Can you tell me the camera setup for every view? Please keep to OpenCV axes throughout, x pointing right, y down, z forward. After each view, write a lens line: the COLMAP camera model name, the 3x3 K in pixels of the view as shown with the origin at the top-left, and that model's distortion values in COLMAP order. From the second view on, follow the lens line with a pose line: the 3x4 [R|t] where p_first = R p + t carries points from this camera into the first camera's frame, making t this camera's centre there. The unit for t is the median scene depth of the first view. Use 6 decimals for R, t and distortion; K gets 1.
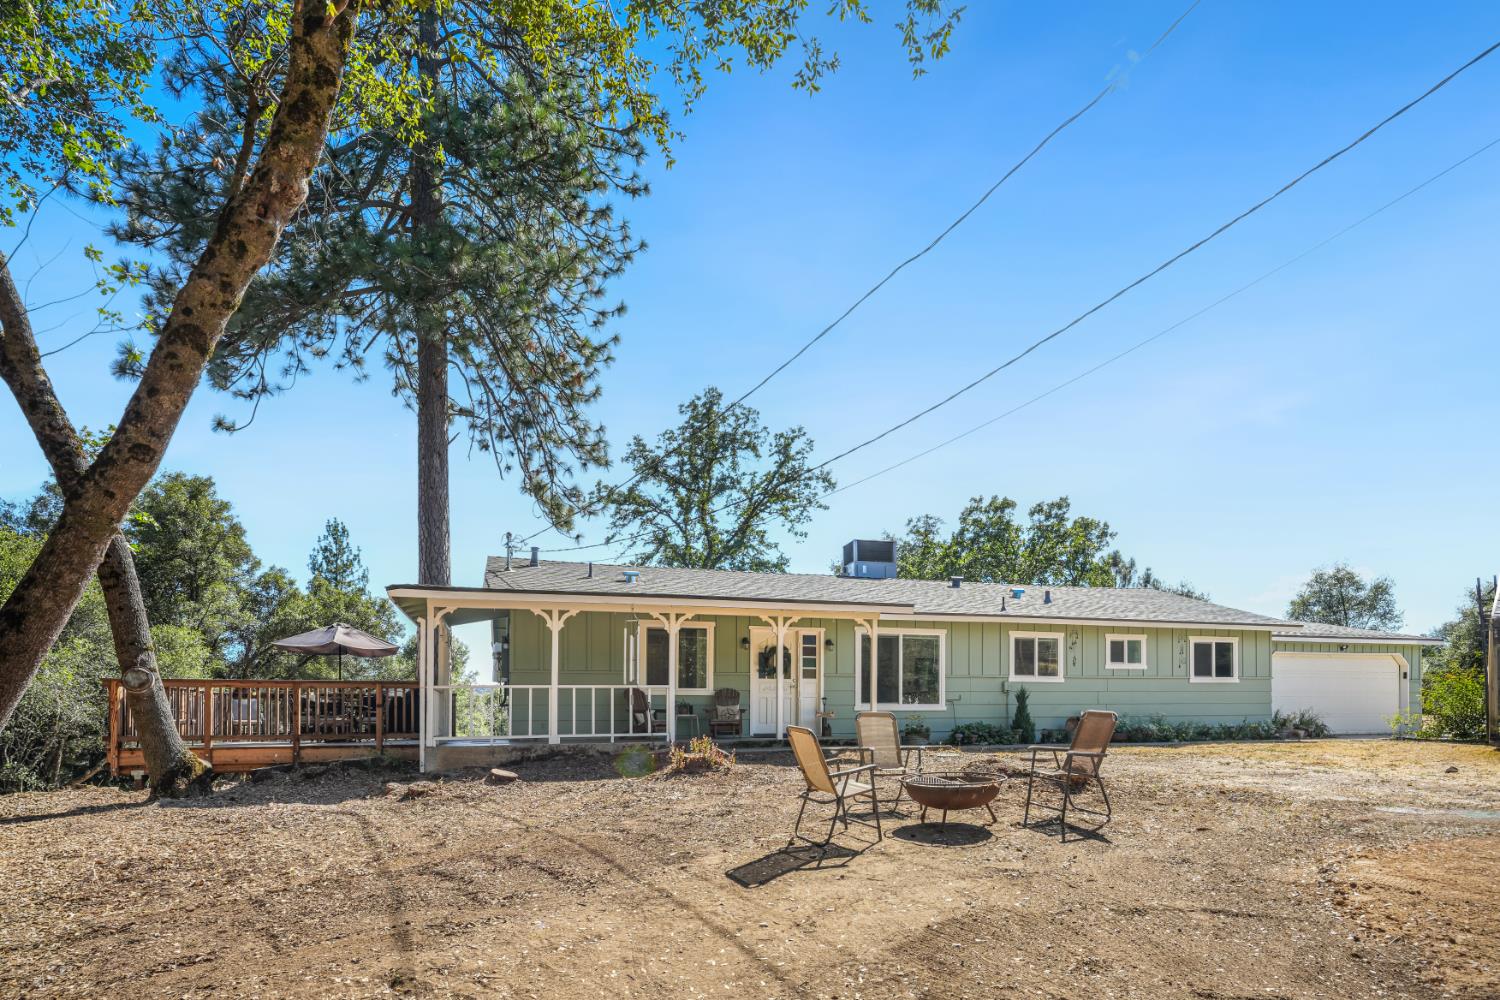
lens RADIAL K [[1152.5, 0, 750.0], [0, 1152.5, 500.0], [0, 0, 1]] dist [-0.008037, -0.000218]
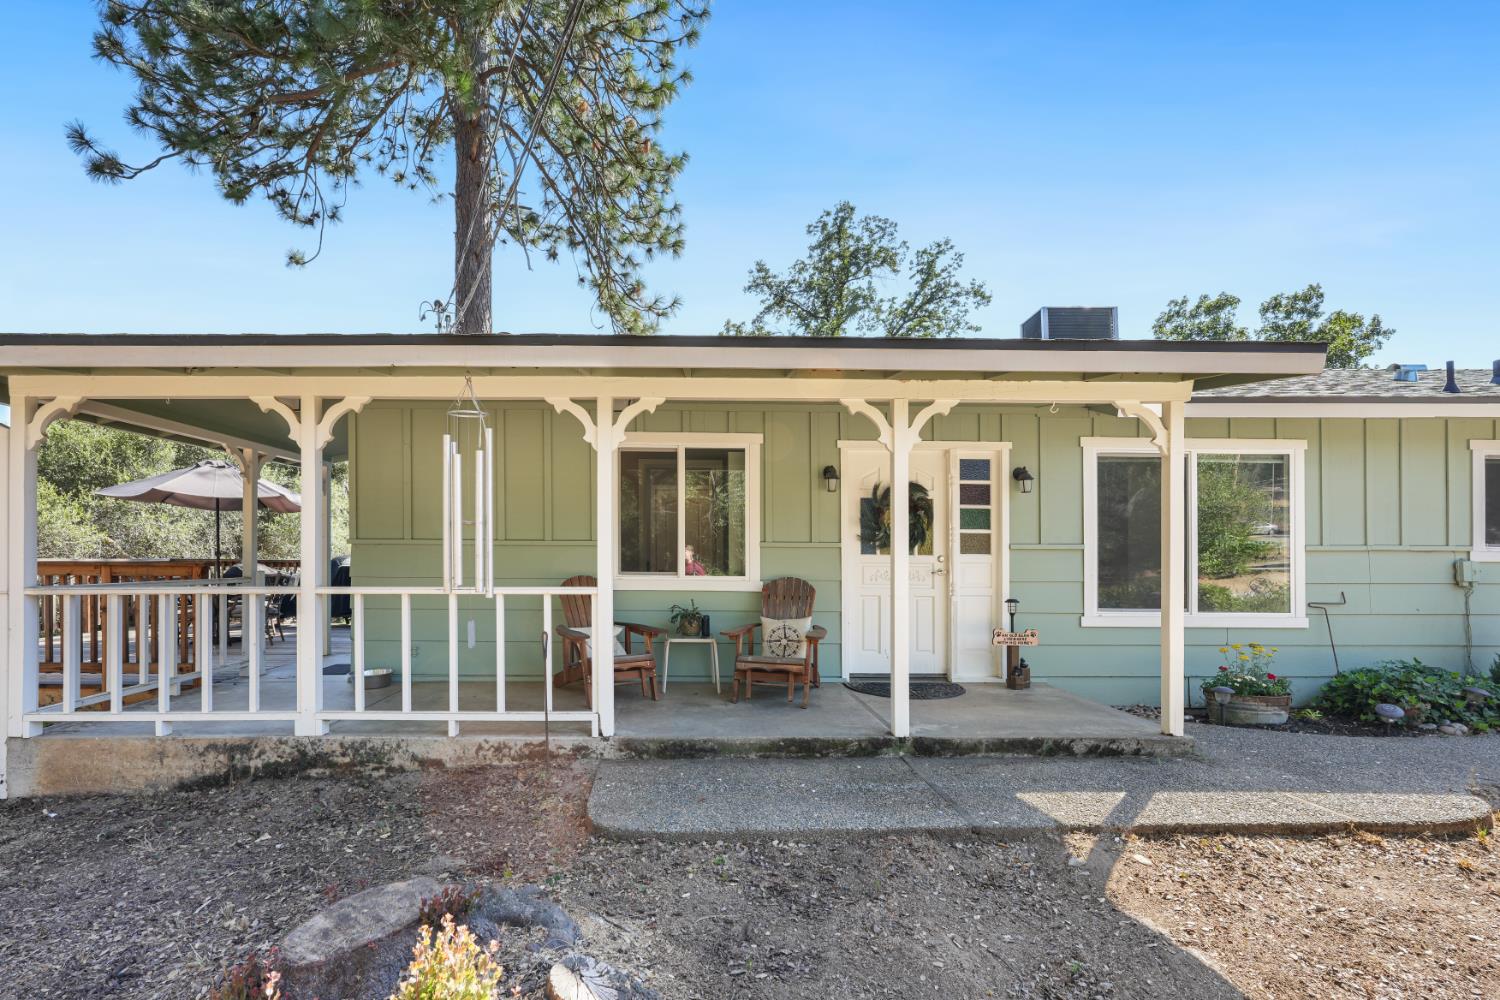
lens RADIAL K [[759.8, 0, 736.1], [0, 759.8, 499.6], [0, 0, 1]] dist [-0.016959, 0.000172]
pose [[0.974542, -0.010887, -0.223939, 0.016817], [0.040643, 0.990850, 0.128700, 0.057257], [0.220489, -0.134525, 0.966068, 0.434206]]
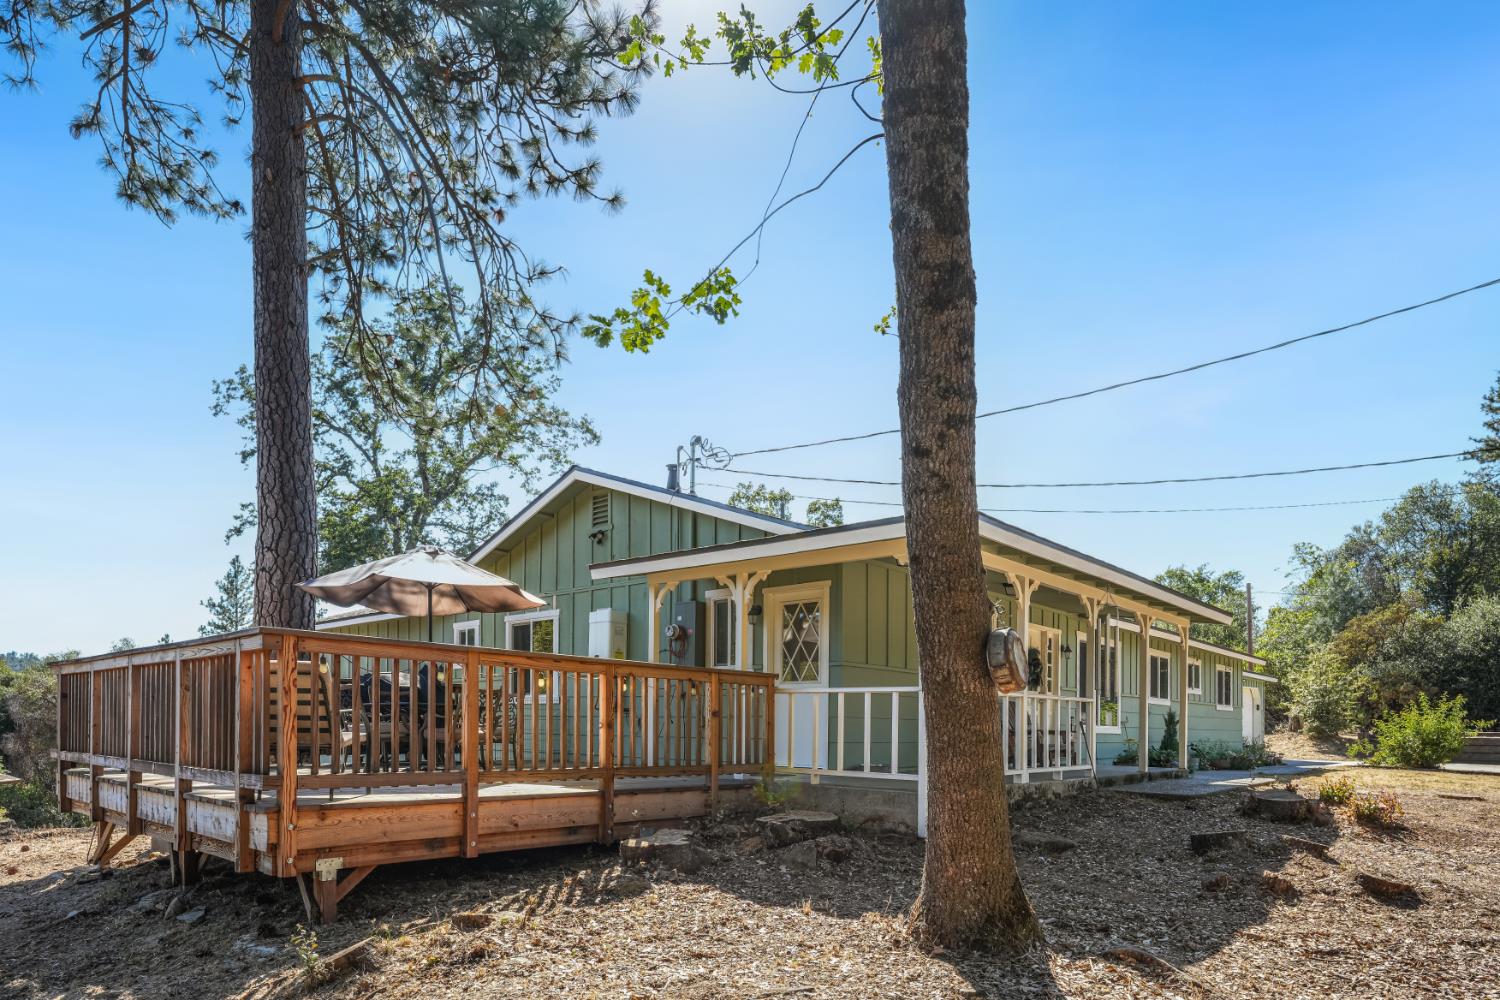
lens RADIAL K [[1152.5, 0, 750.0], [0, 1152.5, 500.0], [0, 0, 1]] dist [-0.008037, -0.000218]
pose [[0.735832, 0.150158, 0.660306, -0.403768], [-0.151065, 0.986931, -0.056090, 0.062850], [-0.660099, -0.058476, 0.748899, 0.343530]]
